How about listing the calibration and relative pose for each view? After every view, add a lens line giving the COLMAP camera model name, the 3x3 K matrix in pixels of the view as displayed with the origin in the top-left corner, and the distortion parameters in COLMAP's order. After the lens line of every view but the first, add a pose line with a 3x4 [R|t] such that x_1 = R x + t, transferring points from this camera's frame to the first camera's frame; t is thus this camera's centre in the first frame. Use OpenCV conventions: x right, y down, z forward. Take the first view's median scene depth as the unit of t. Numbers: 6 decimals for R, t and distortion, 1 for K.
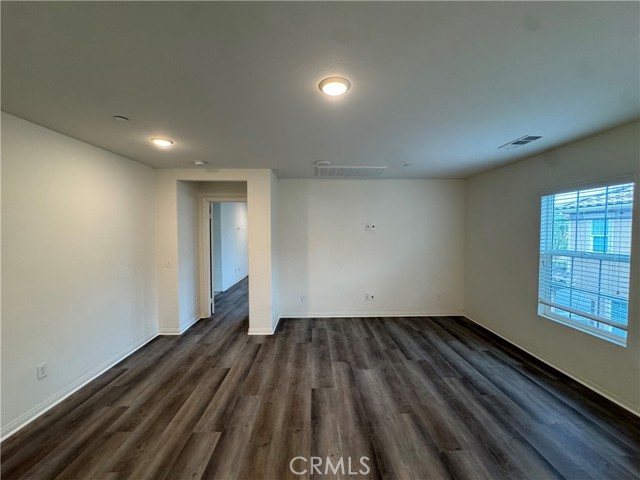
lens RADIAL K [[262.3, 0, 320.0], [0, 262.3, 240.0], [0, 0, 1]] dist [0.000377, -0.000026]
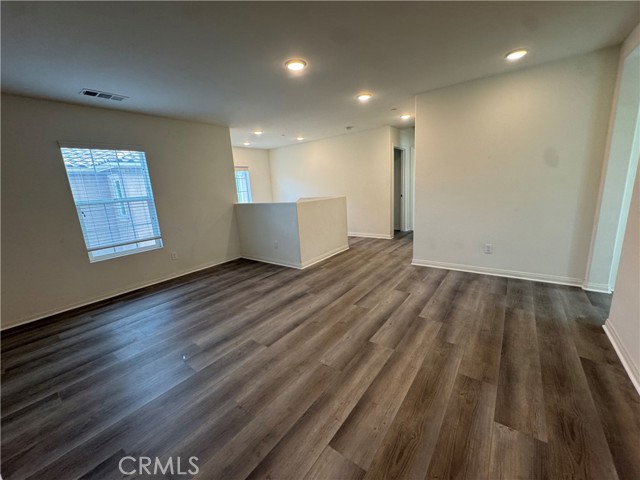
lens RADIAL K [[262.3, 0, 320.0], [0, 262.3, 240.0], [0, 0, 1]] dist [0.000377, -0.000026]
pose [[-0.788667, -0.074499, 0.610290, -0.732116], [0.090193, 0.967874, 0.234704, 0.033255], [-0.608169, 0.240147, -0.756611, 1.593775]]
